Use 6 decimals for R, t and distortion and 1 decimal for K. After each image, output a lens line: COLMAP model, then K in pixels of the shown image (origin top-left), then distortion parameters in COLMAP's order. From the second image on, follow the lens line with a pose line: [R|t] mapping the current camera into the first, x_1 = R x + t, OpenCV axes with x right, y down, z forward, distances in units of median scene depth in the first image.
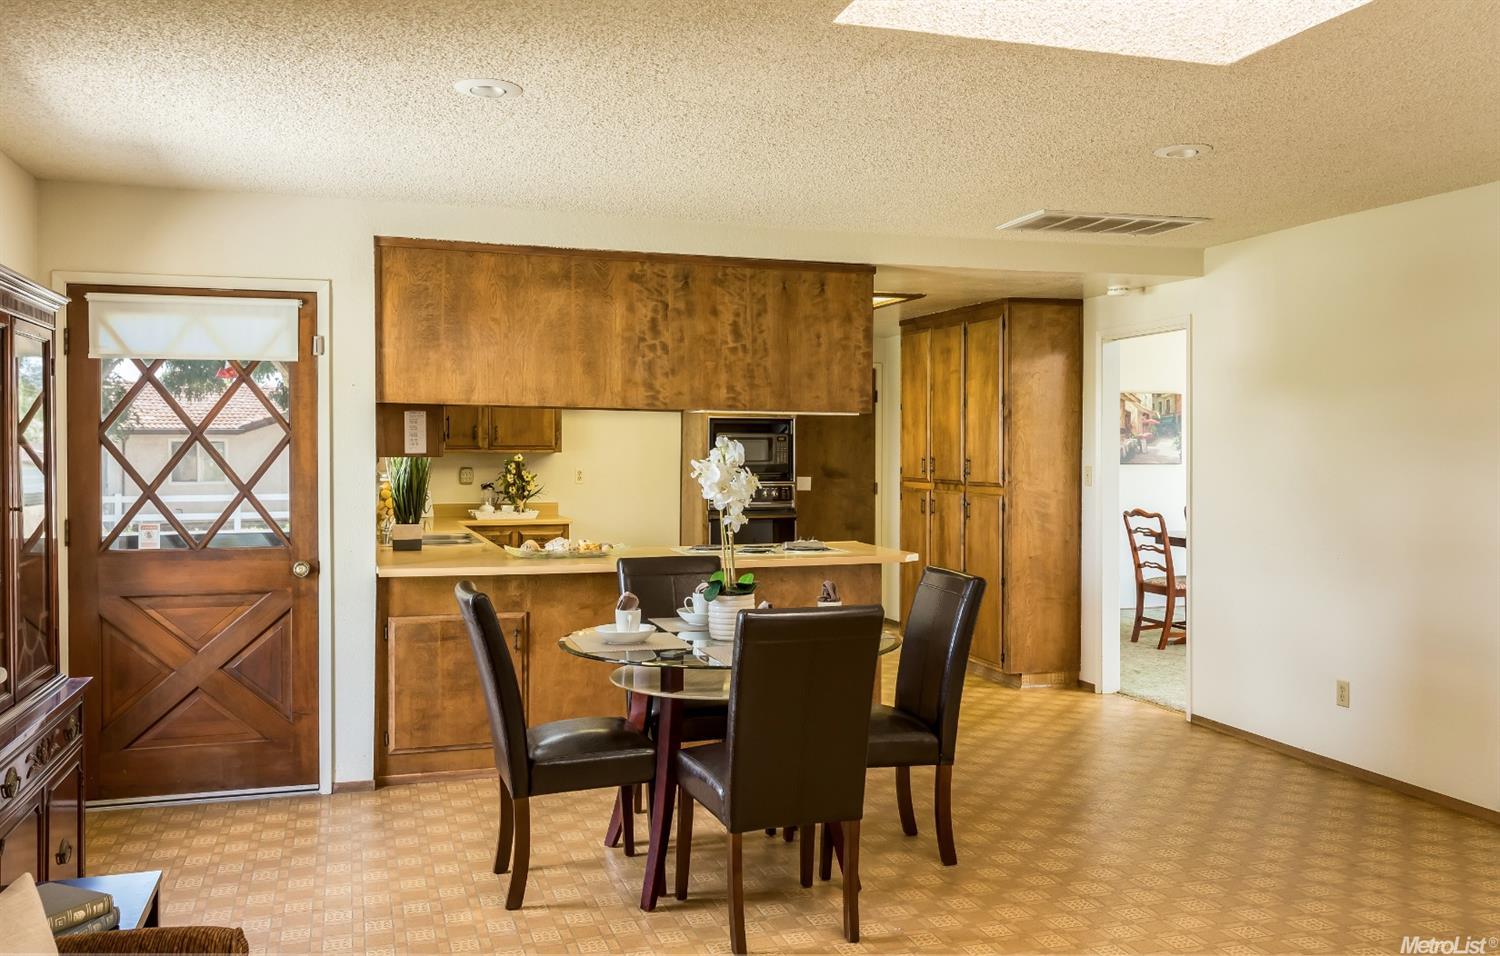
lens RADIAL K [[1287.0, 0, 751.0], [0, 1287.0, 475.0], [0, 0, 1]] dist [0.003985, 0.002127]
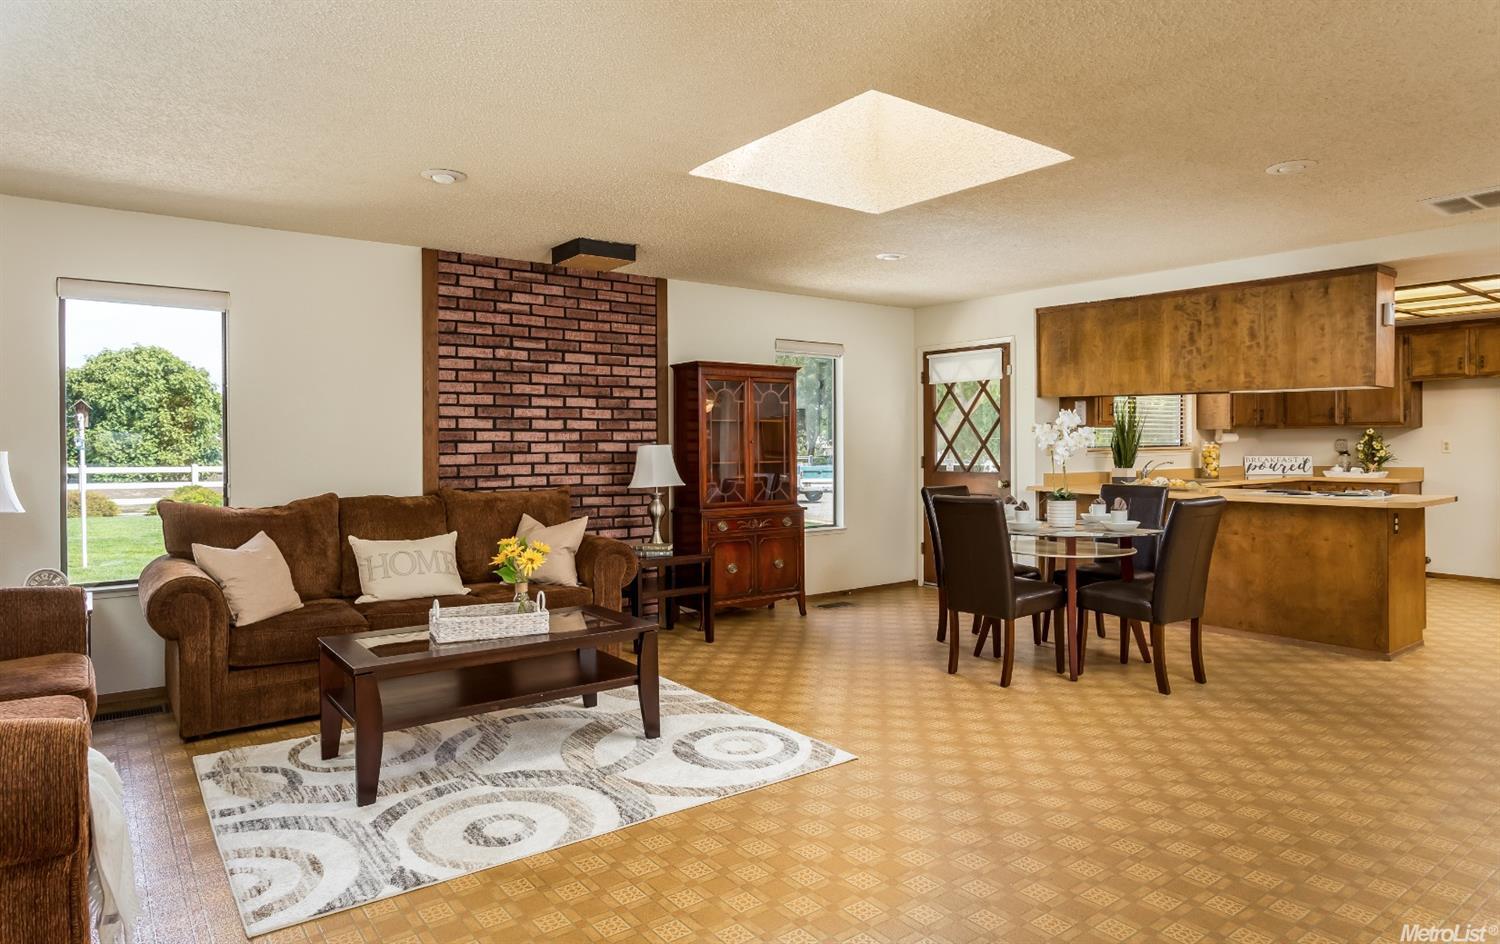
lens RADIAL K [[906.5, 0, 750.0], [0, 906.5, 457.2], [0, 0, 1]] dist [-0.003380, -0.000117]
pose [[0.341923, 0.011645, -0.939656, 0.730021], [-0.014154, 0.999874, 0.007241, 0.023472], [0.939621, 0.010824, 0.342045, 0.151884]]
